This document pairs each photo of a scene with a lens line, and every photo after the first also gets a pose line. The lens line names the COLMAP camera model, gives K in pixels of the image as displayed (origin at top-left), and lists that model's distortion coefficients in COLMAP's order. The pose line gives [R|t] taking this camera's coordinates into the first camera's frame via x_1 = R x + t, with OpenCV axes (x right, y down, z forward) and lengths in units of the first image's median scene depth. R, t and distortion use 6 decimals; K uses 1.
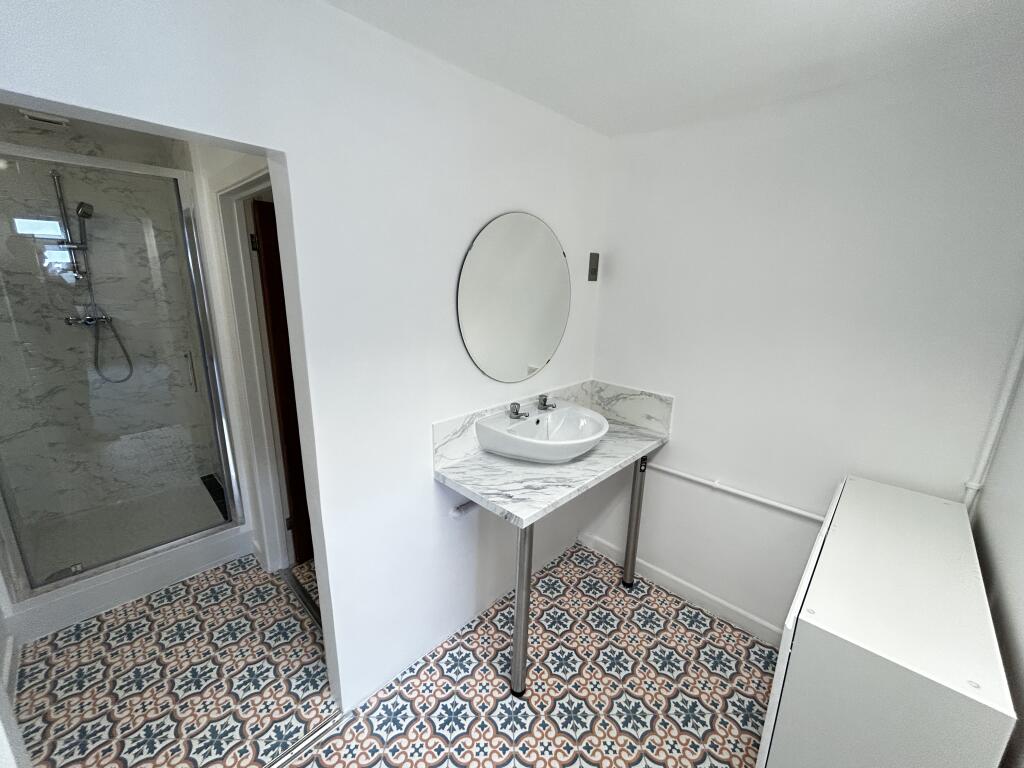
lens RADIAL K [[414.8, 0, 512.3], [0, 414.8, 384.9], [0, 0, 1]] dist [-0.000544, 0.000618]
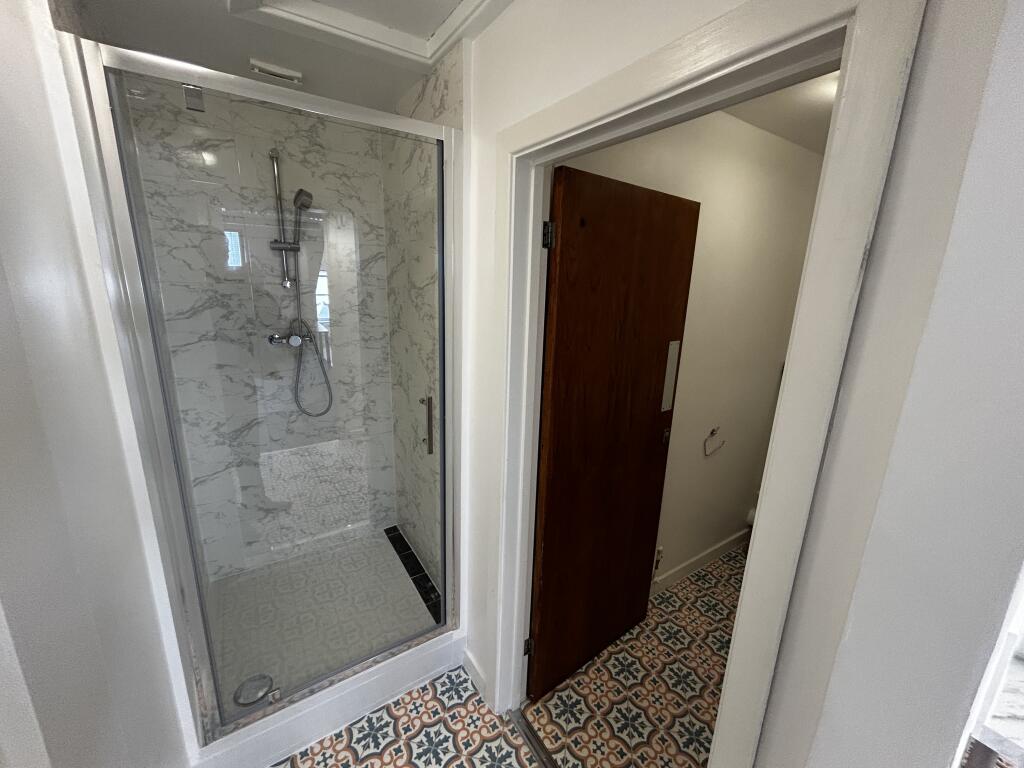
lens RADIAL K [[414.8, 0, 509.9], [0, 414.8, 382.7], [0, 0, 1]] dist [-0.000544, 0.000618]
pose [[0.974605, 0.059010, -0.216015, -0.442423], [-0.062048, 0.998046, -0.007302, -0.093415], [0.215162, 0.020520, 0.976363, 0.316912]]
